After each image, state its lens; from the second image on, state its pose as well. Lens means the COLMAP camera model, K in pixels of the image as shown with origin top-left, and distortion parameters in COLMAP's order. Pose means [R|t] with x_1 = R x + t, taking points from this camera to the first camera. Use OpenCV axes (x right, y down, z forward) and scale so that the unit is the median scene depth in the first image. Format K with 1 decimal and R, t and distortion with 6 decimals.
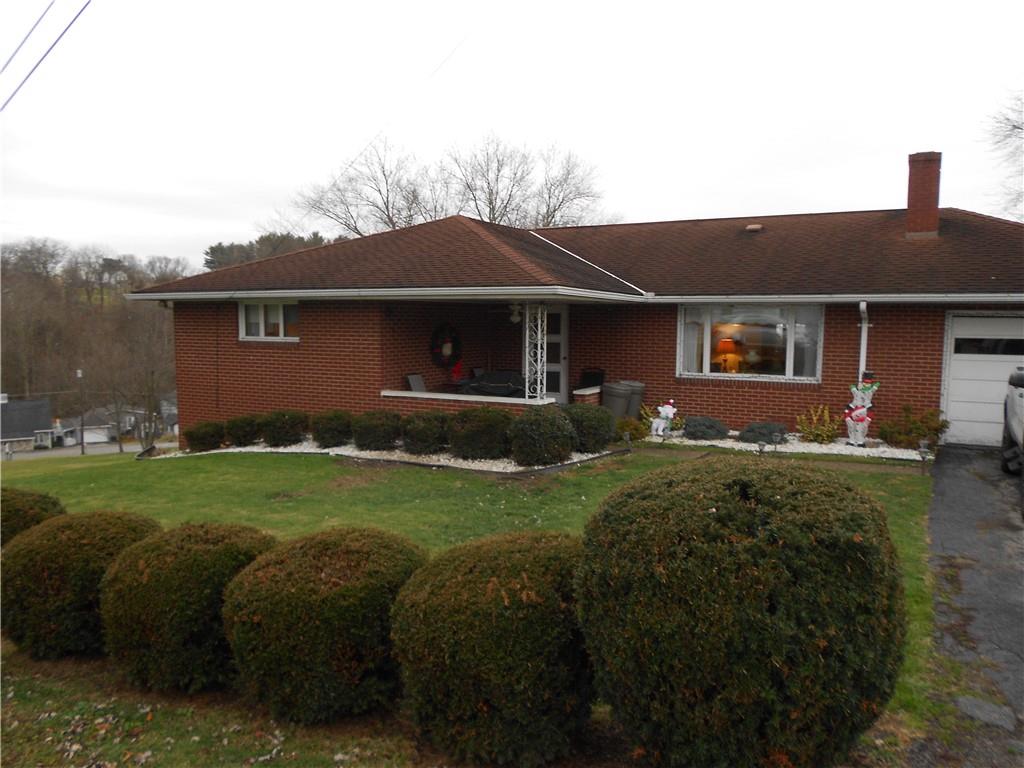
lens RADIAL K [[787.4, 0, 514.7], [0, 787.4, 399.7], [0, 0, 1]] dist [-0.012211, -0.005412]
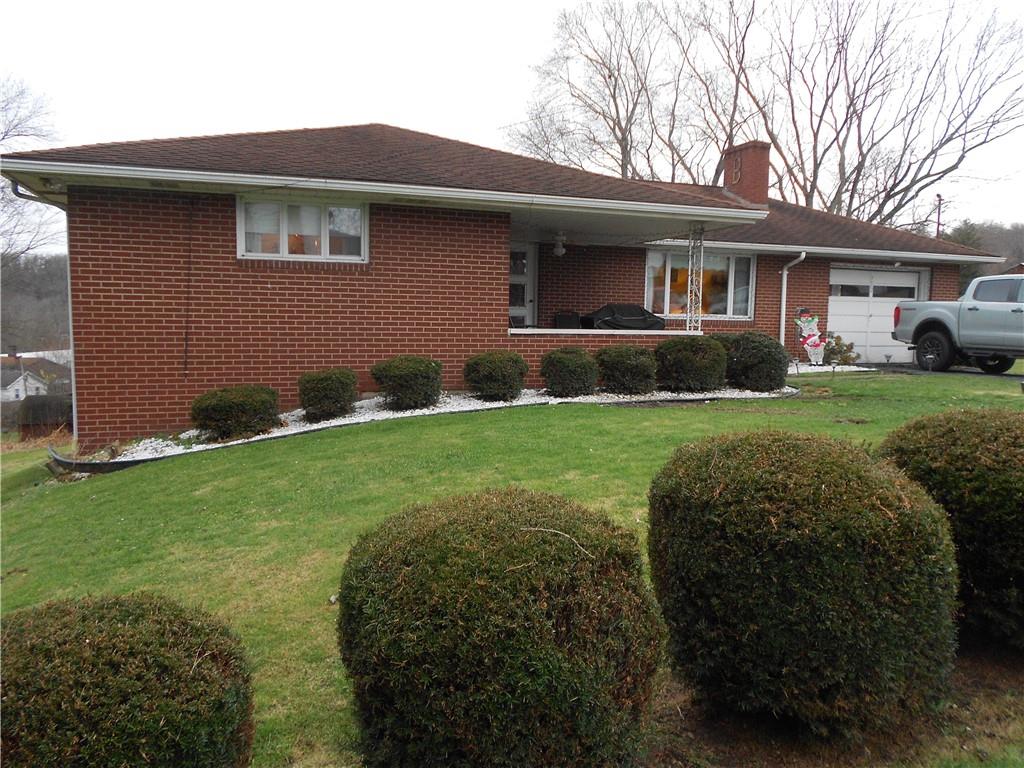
lens RADIAL K [[787.4, 0, 514.7], [0, 787.4, 399.7], [0, 0, 1]] dist [-0.012211, -0.005412]
pose [[0.677203, -0.070877, 0.732374, -0.751219], [0.063157, 0.997276, 0.038115, 0.031153], [-0.733080, 0.020443, 0.679835, 0.457974]]
